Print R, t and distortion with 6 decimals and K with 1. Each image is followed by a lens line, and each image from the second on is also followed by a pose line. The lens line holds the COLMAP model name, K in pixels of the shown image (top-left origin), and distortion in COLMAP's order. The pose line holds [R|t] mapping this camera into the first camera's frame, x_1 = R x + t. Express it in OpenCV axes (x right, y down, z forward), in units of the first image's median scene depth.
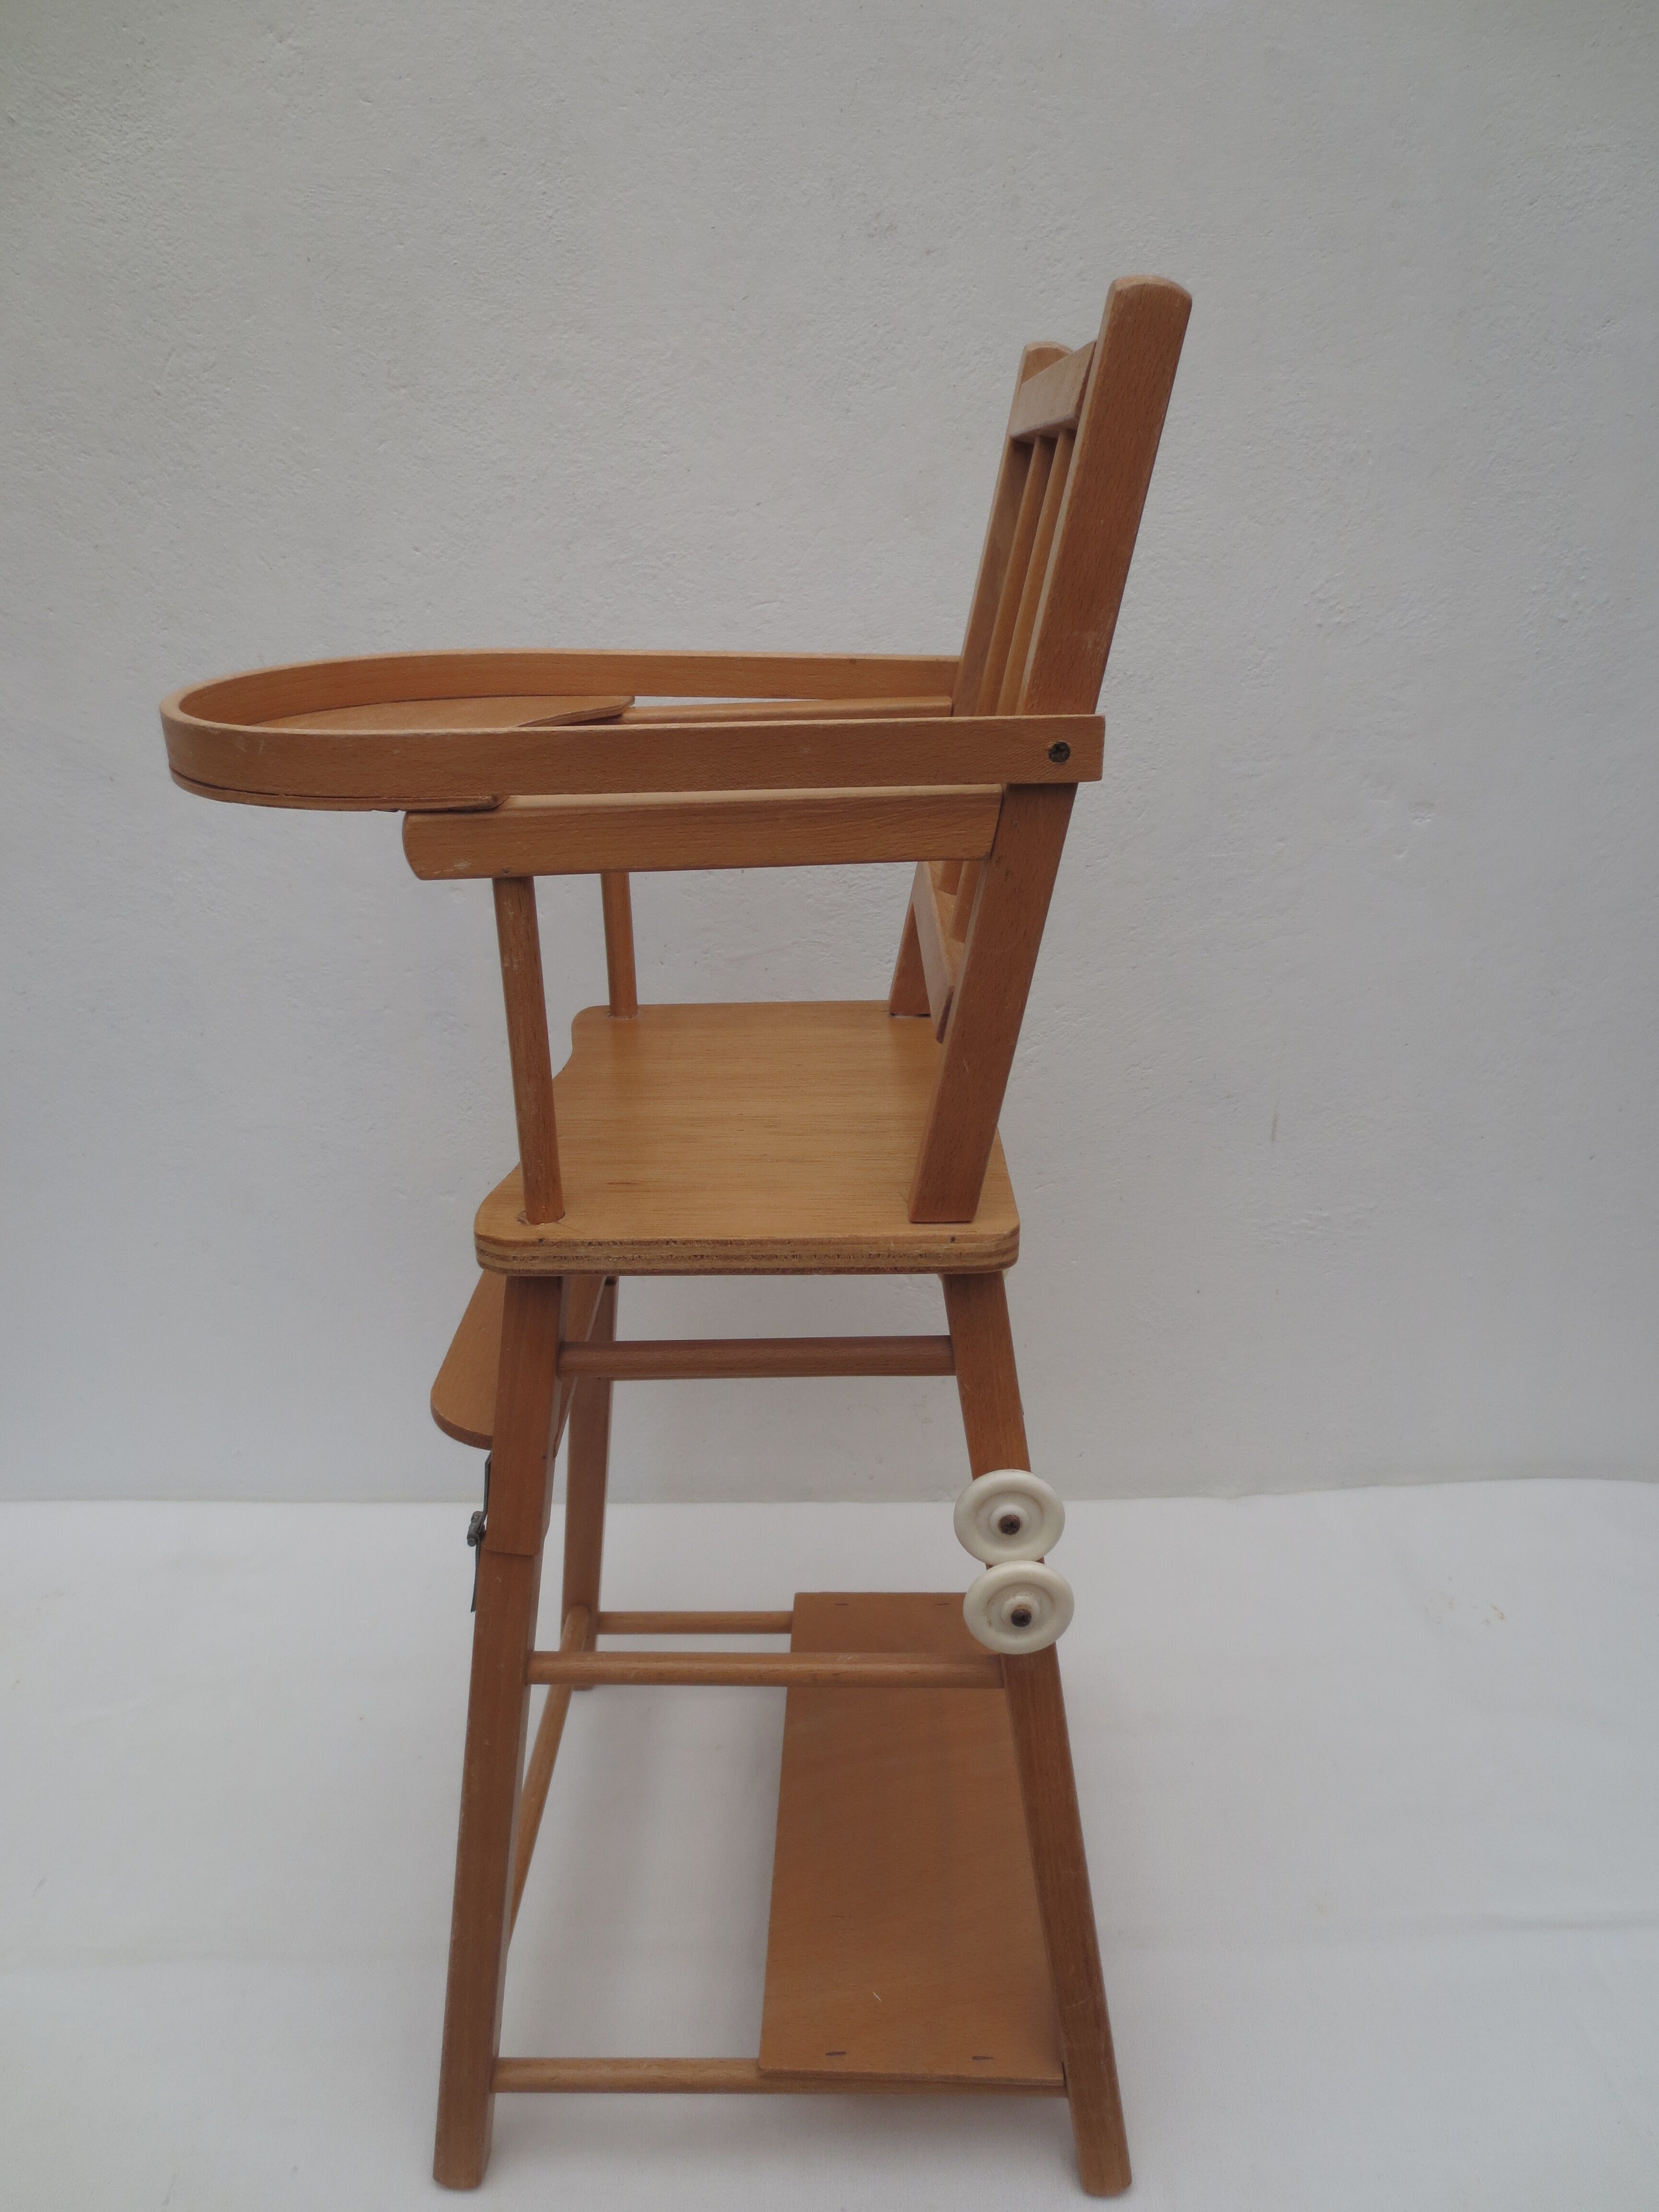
lens RADIAL K [[1536.8, 0, 837.1], [0, 1536.8, 1104.6], [0, 0, 1]] dist [-0.014514, 0.002688]
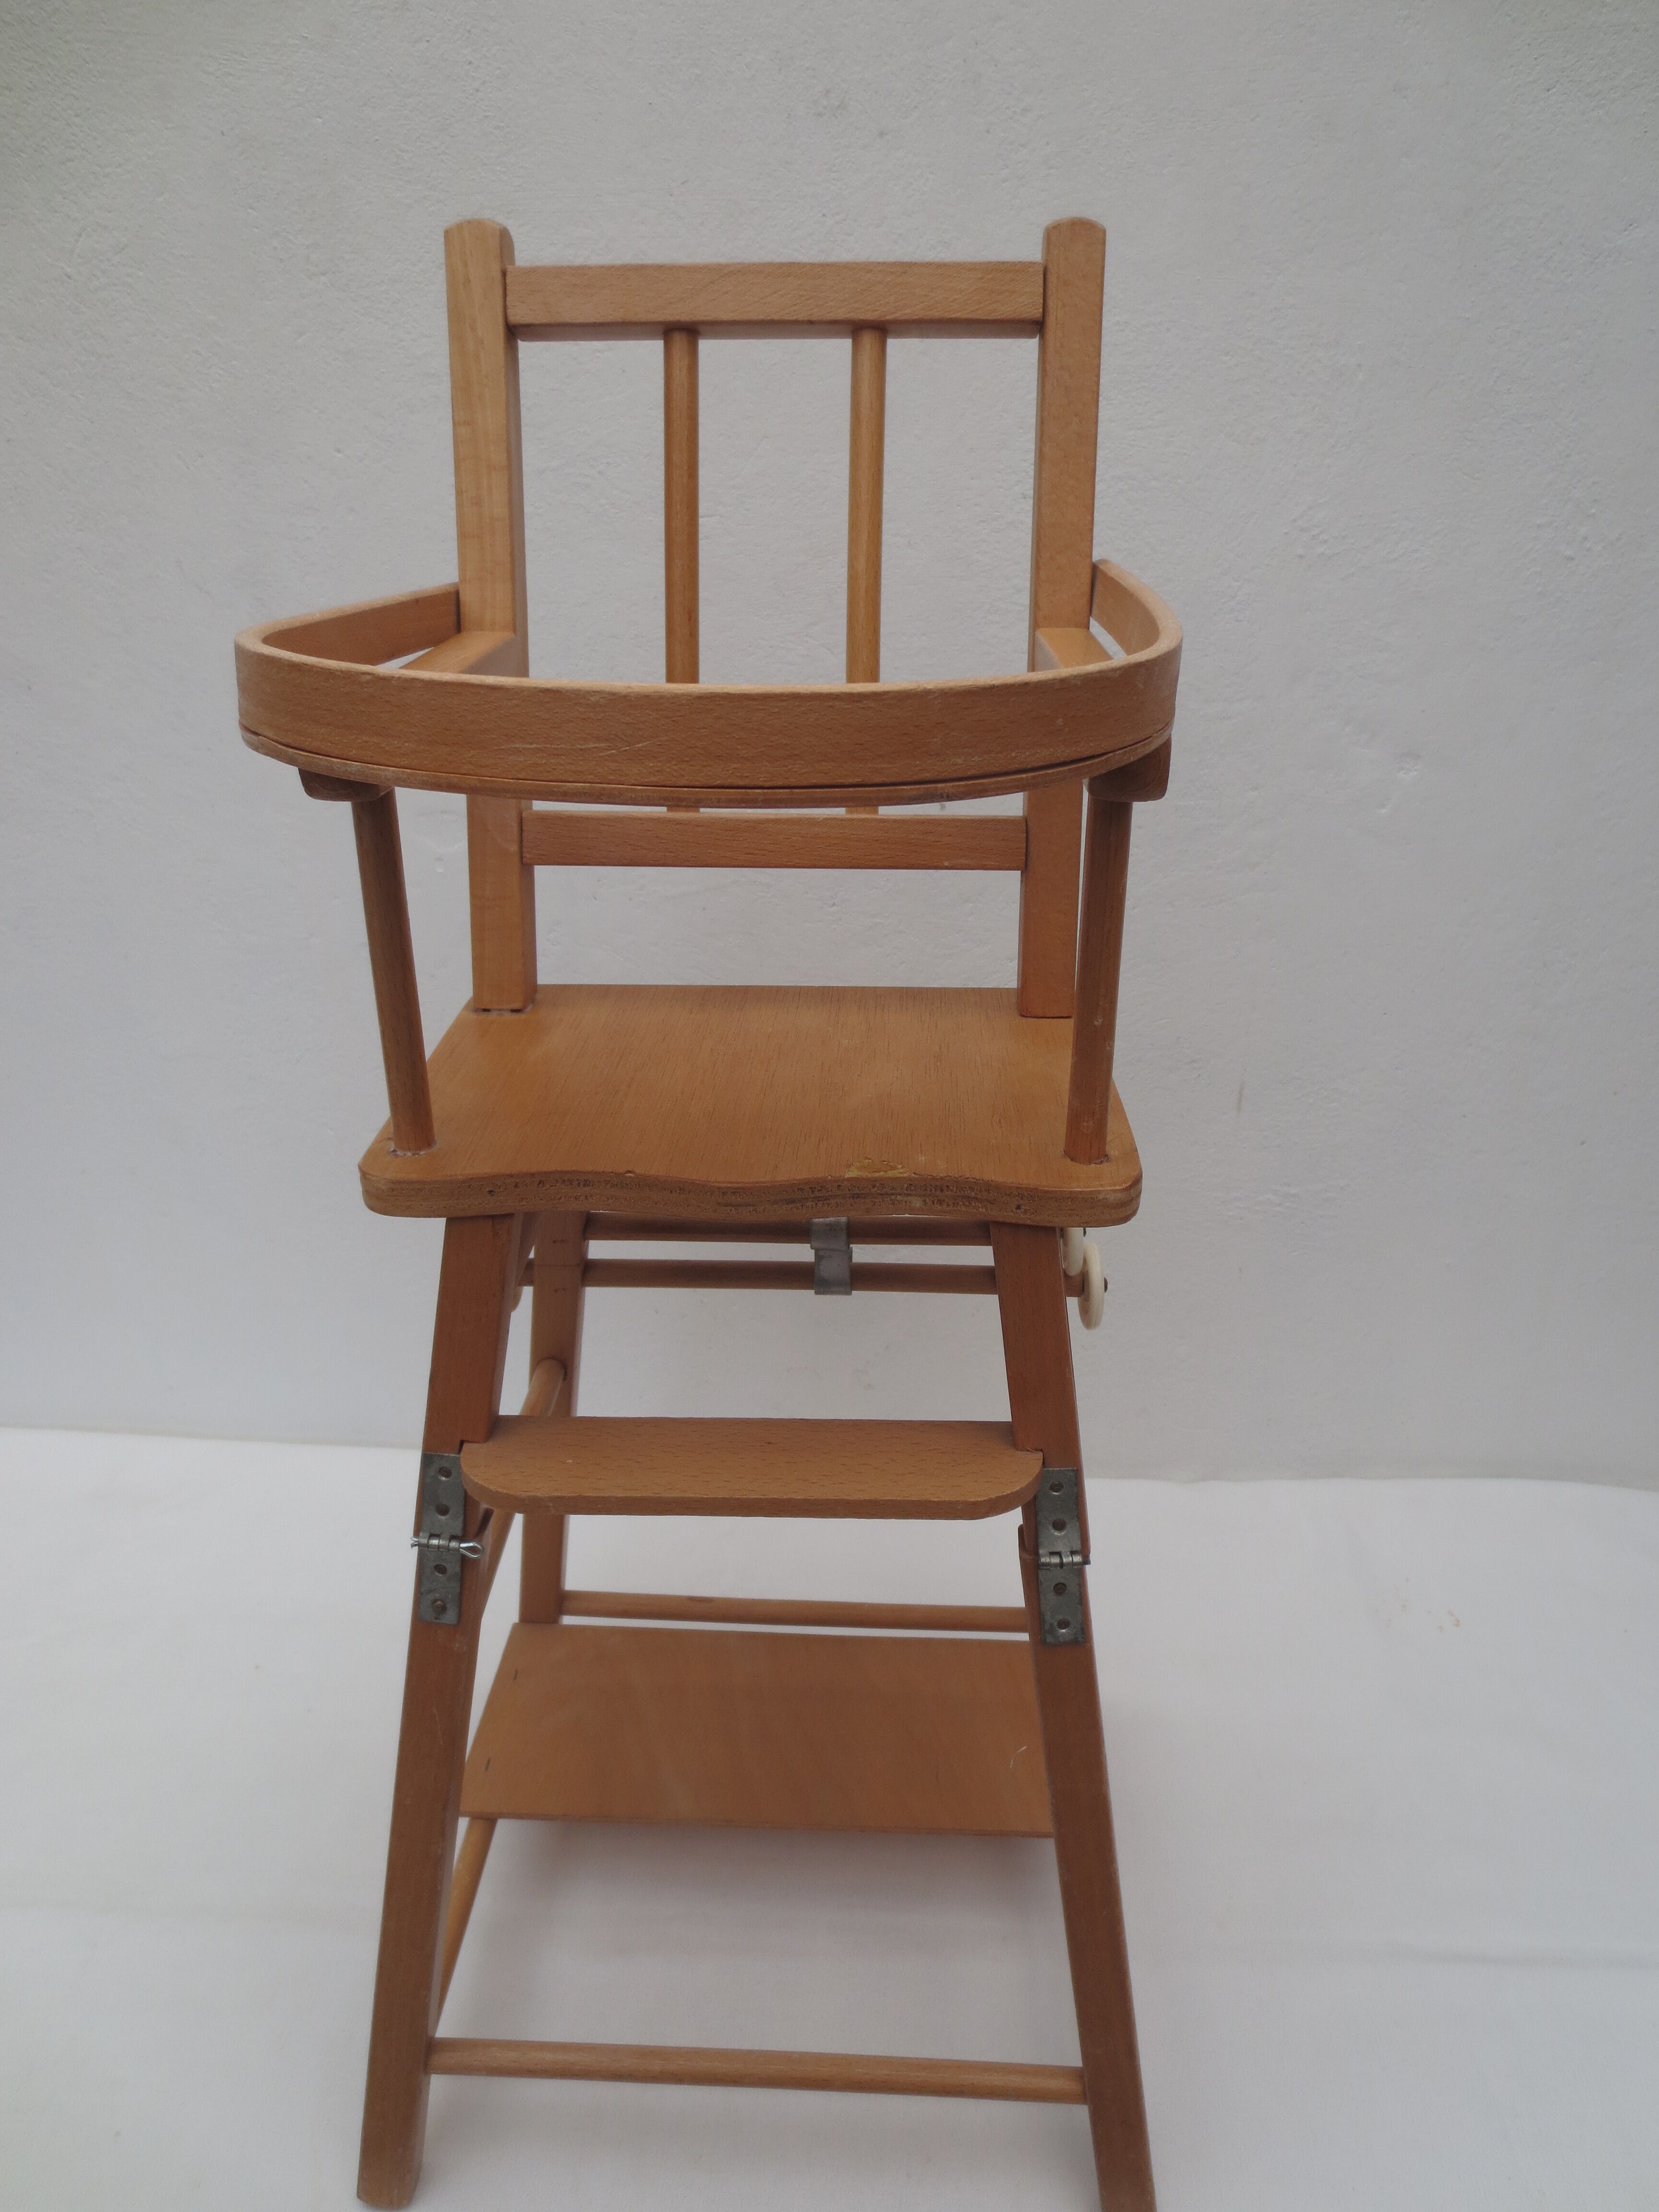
lens RADIAL K [[1536.8, 0, 837.7], [0, 1536.8, 1103.7], [0, 0, 1]] dist [-0.014514, 0.002688]
pose [[0.998468, 0.039567, -0.038678, 0.084976], [-0.038267, 0.998696, 0.033790, -0.003727], [0.039965, -0.032258, 0.998680, 0.056154]]
